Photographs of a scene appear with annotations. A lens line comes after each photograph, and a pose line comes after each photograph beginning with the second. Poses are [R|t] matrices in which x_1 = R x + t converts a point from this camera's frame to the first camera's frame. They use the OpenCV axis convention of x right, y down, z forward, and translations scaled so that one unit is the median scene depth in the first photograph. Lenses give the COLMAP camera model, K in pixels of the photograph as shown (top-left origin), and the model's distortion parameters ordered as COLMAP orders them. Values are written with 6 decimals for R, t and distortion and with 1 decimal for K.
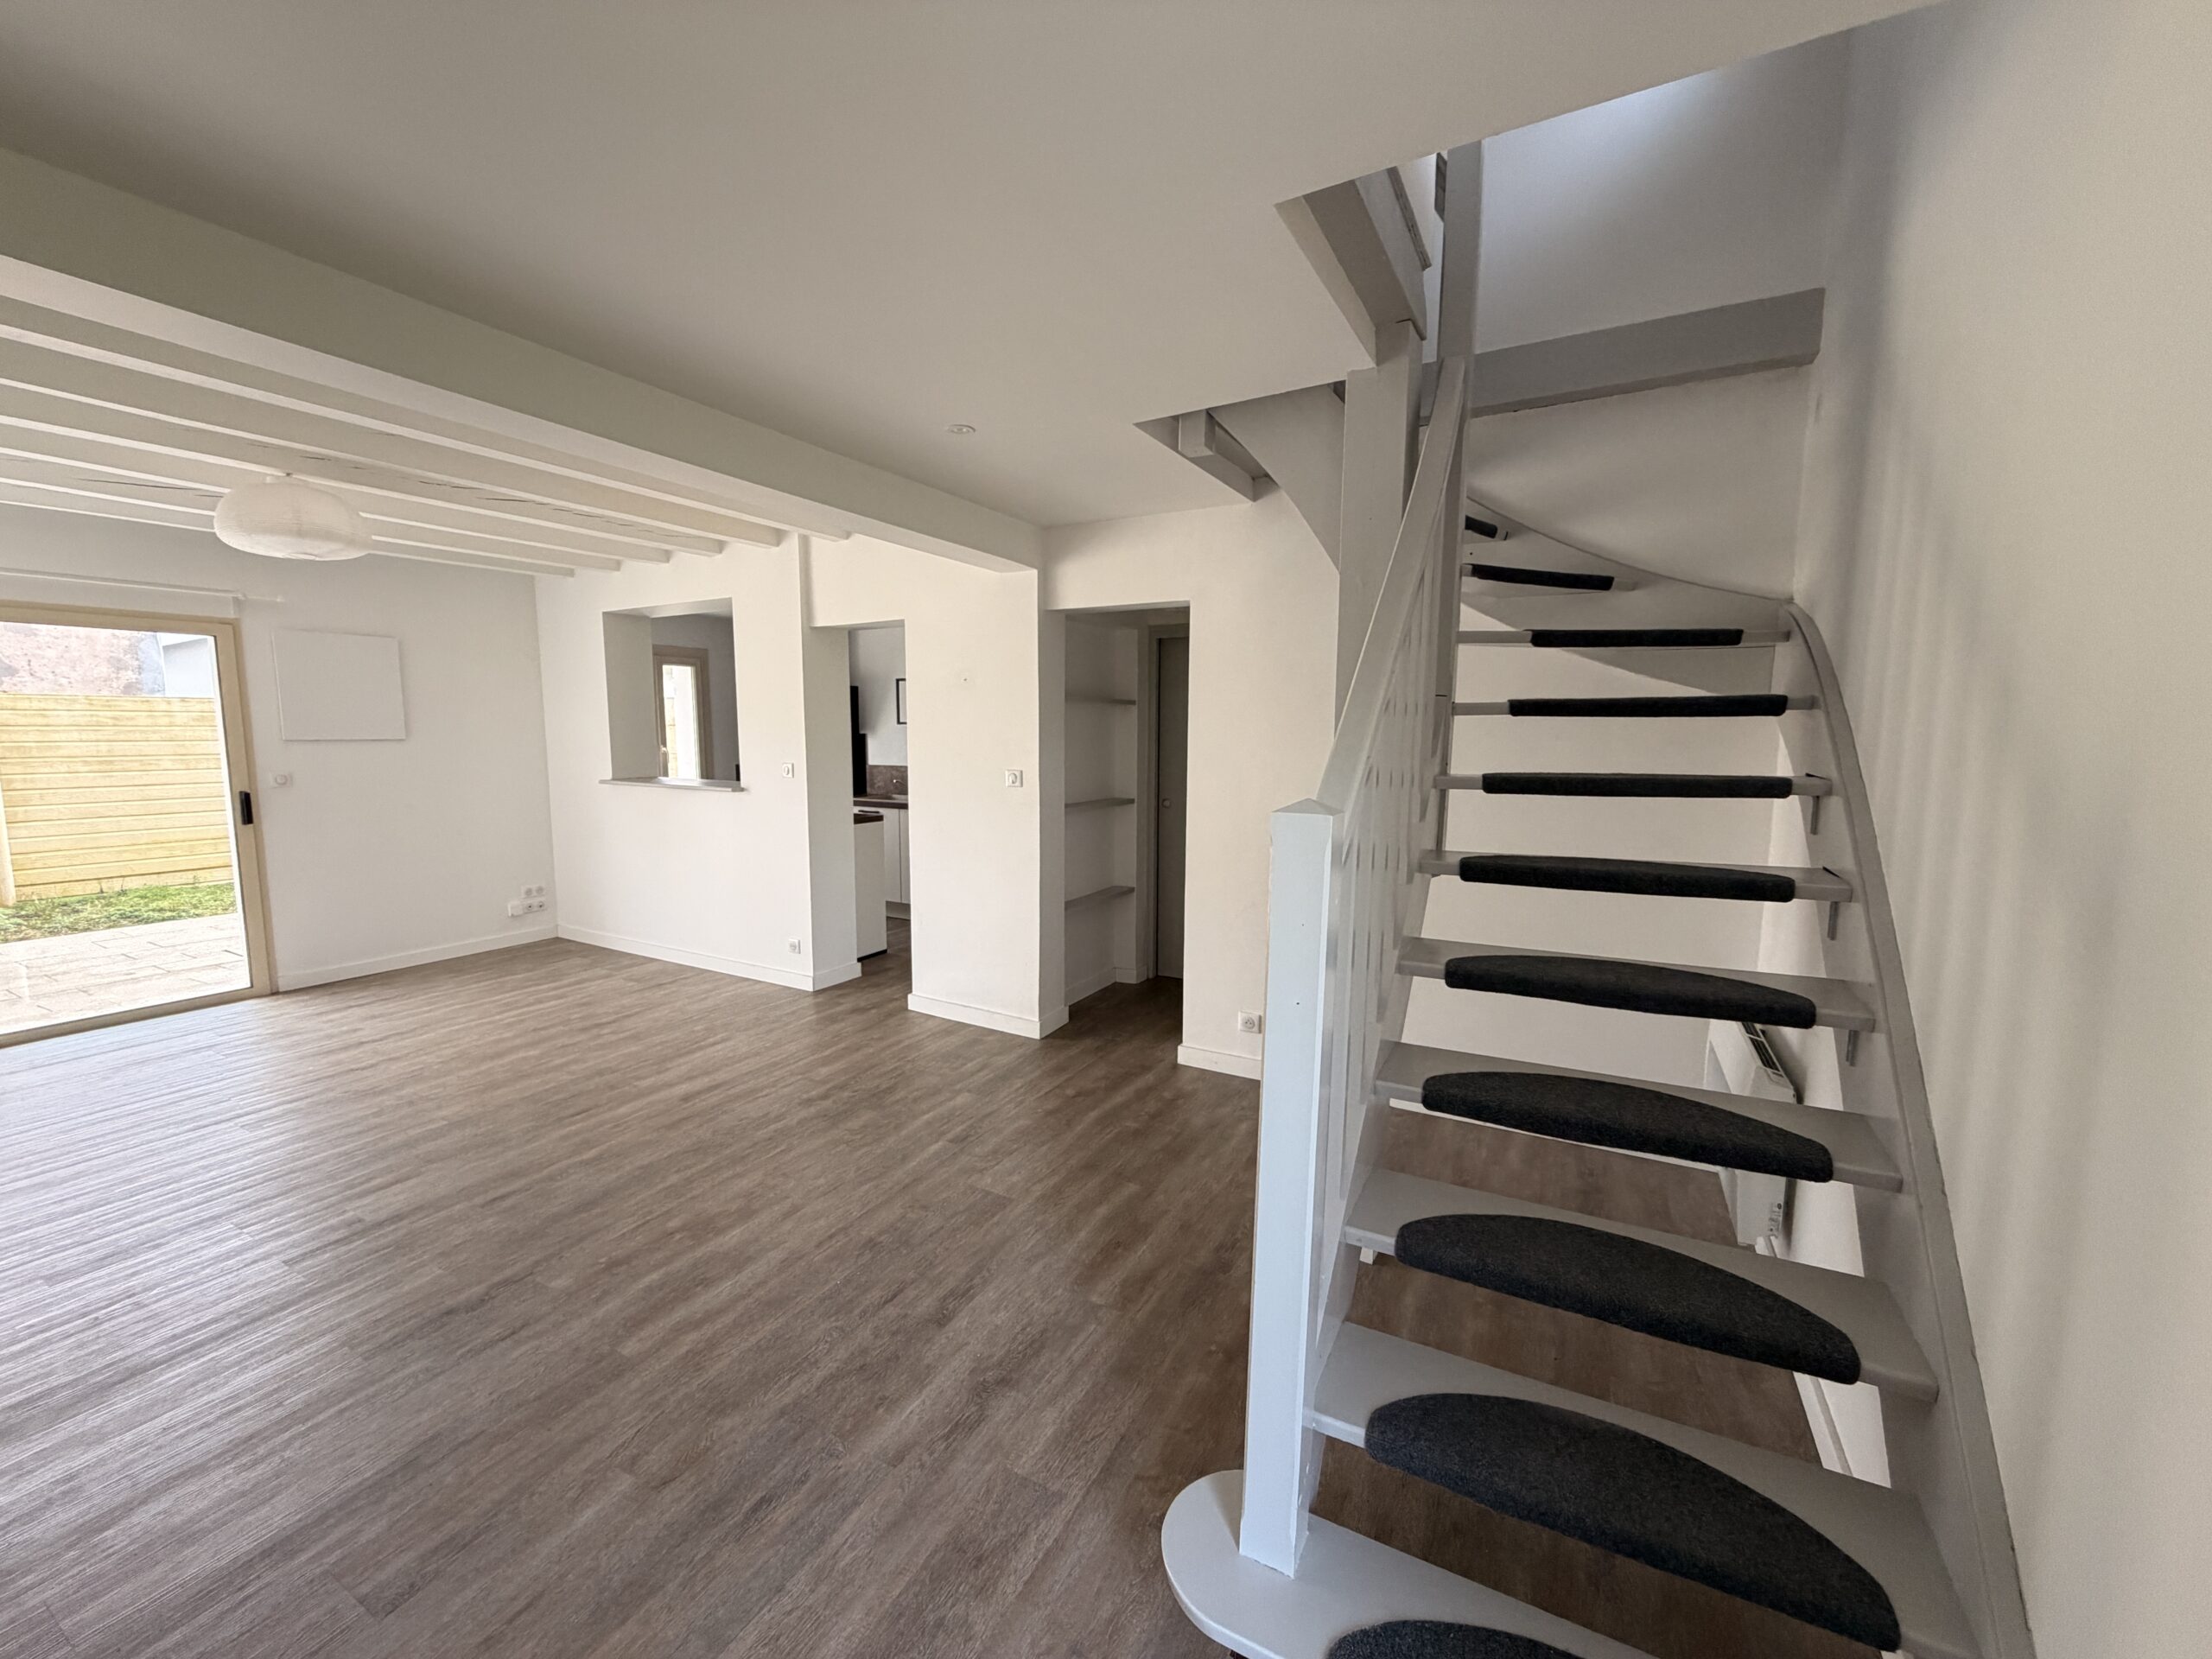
lens RADIAL K [[879.3, 0, 1093.3], [0, 879.3, 823.6], [0, 0, 1]] dist [0.000583, 0.000355]
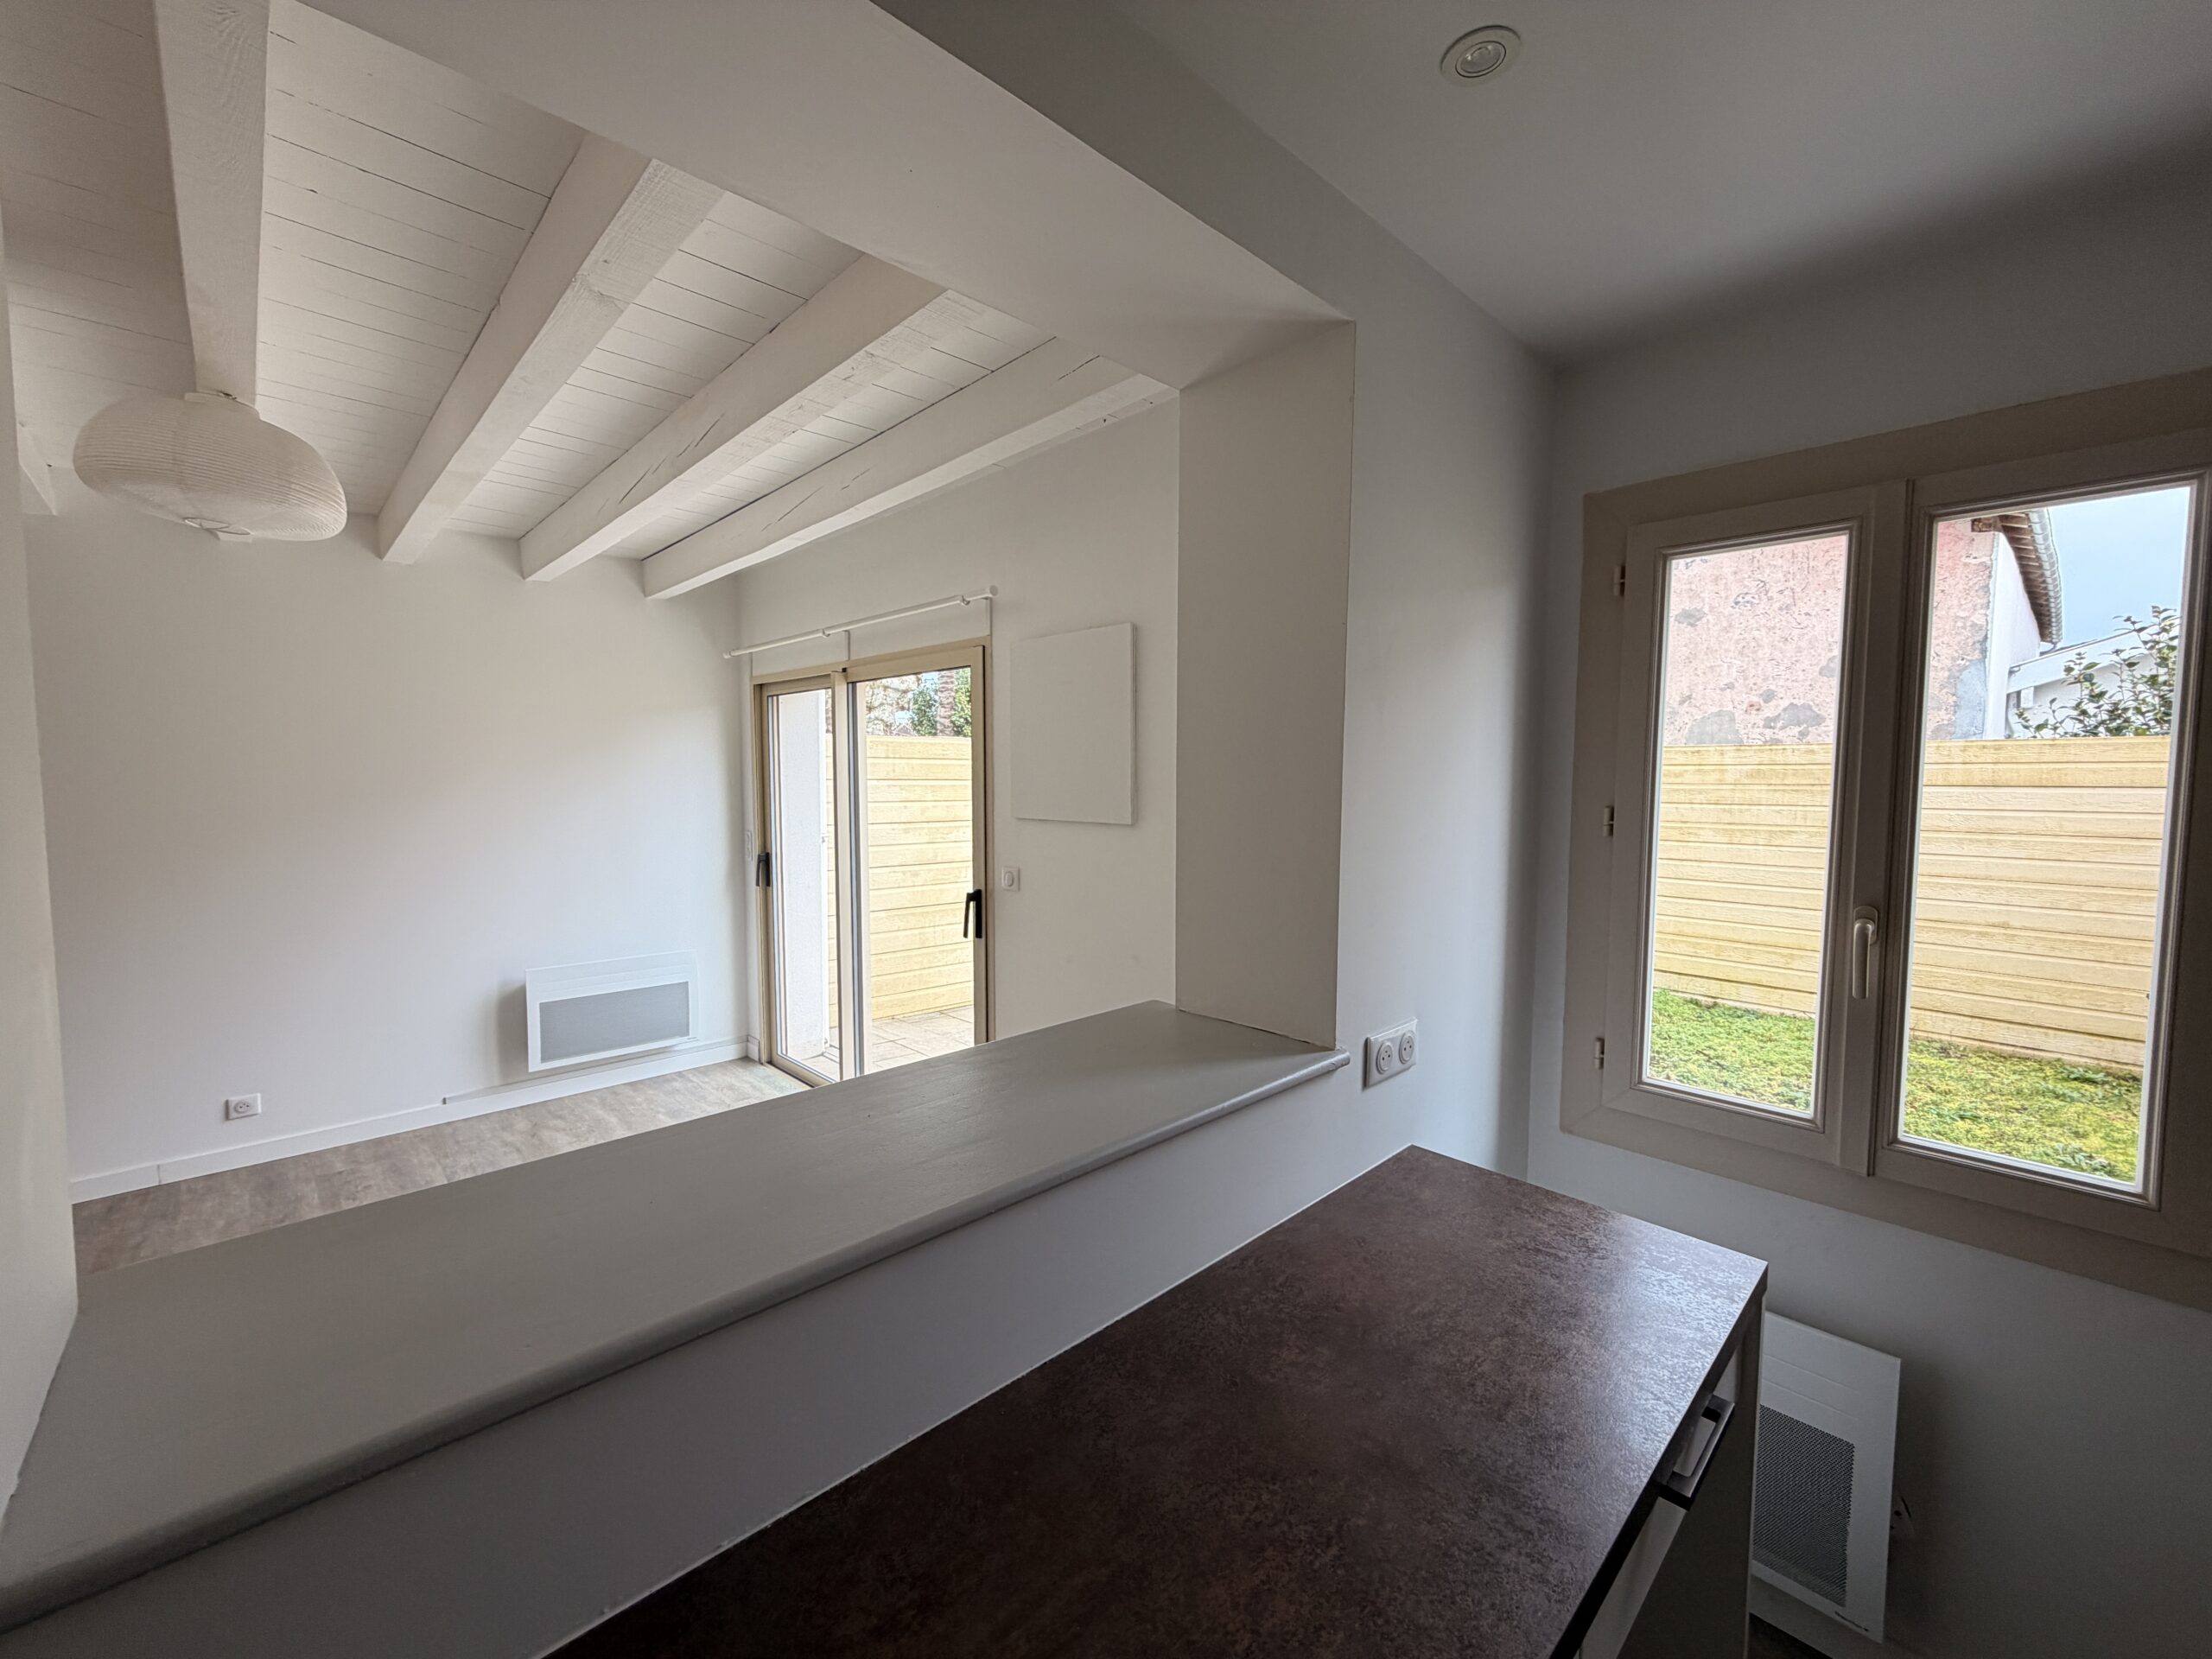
lens RADIAL K [[879.3, 0, 1094.3], [0, 879.3, 832.0], [0, 0, 1]] dist [0.000583, 0.000355]
pose [[-0.276300, 0.064503, -0.958904, -0.332557], [-0.106992, 0.989479, 0.097389, -0.151451], [0.955097, 0.129504, -0.266492, 1.216354]]
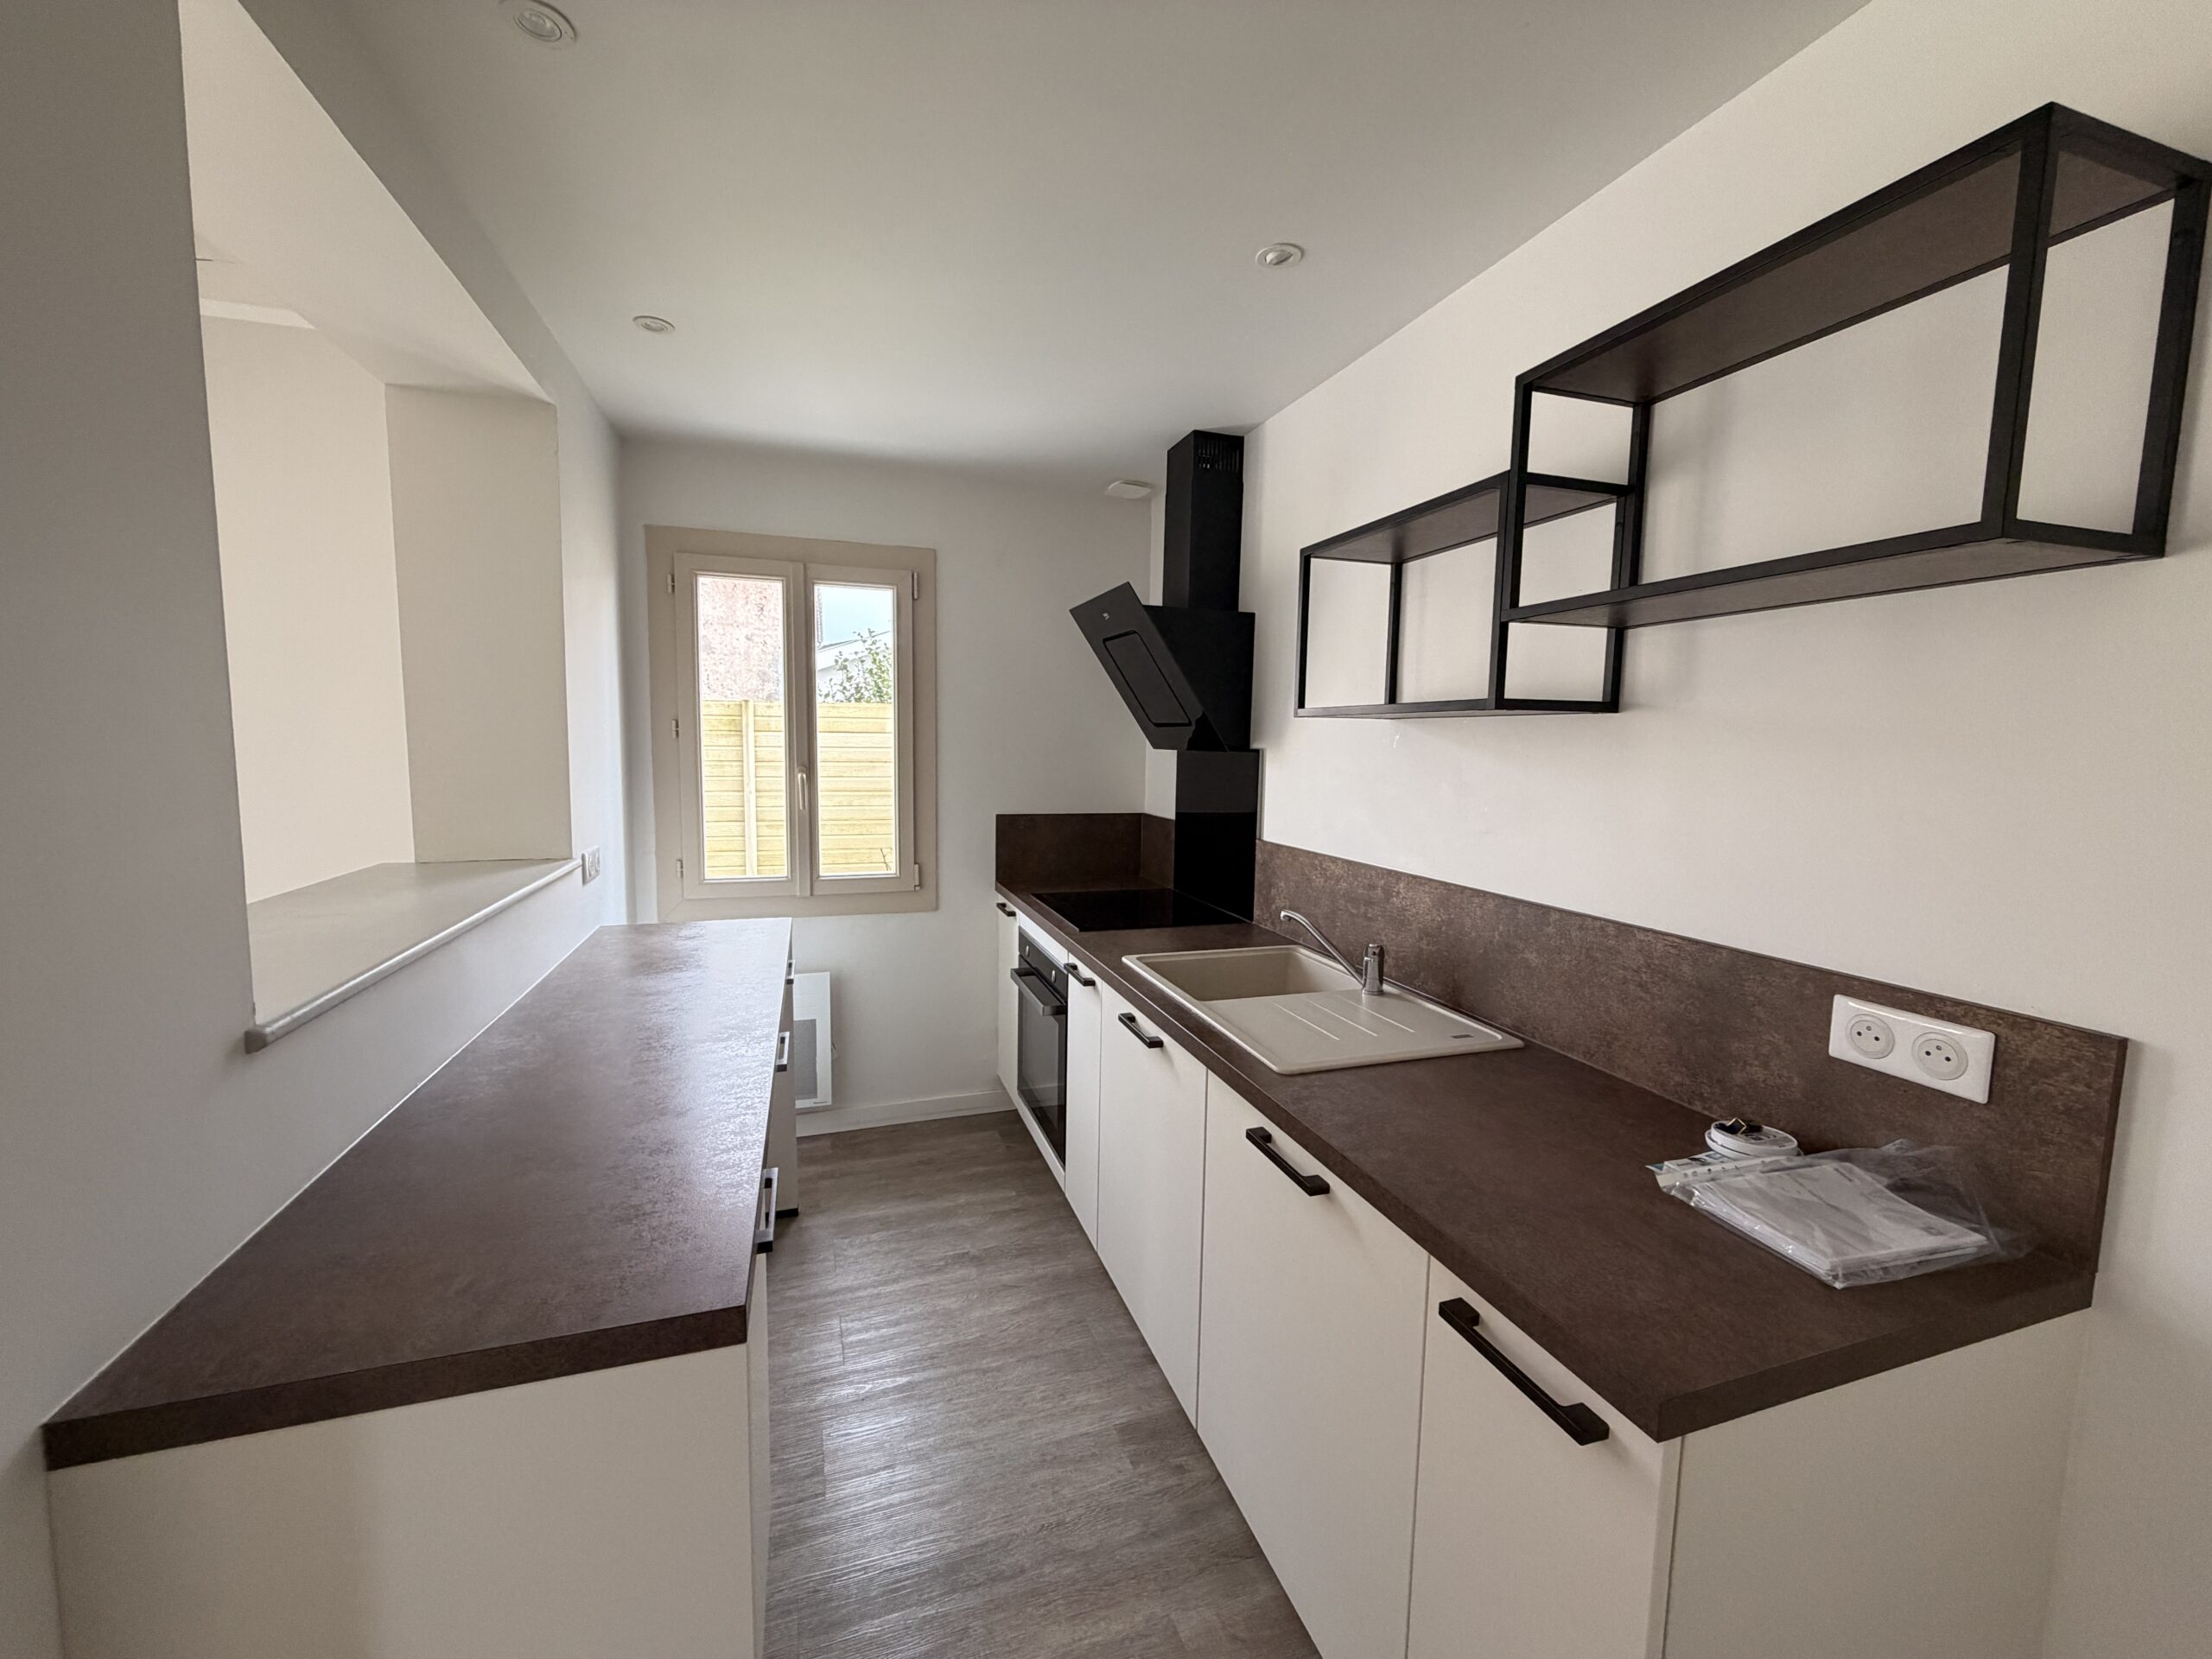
lens RADIAL K [[879.3, 0, 1101.8], [0, 879.3, 834.2], [0, 0, 1]] dist [0.000583, 0.000355]
pose [[0.754195, 0.077873, -0.652016, -0.115806], [-0.081992, 0.996340, 0.024156, -0.108235], [0.651511, 0.035242, 0.757820, 1.055679]]
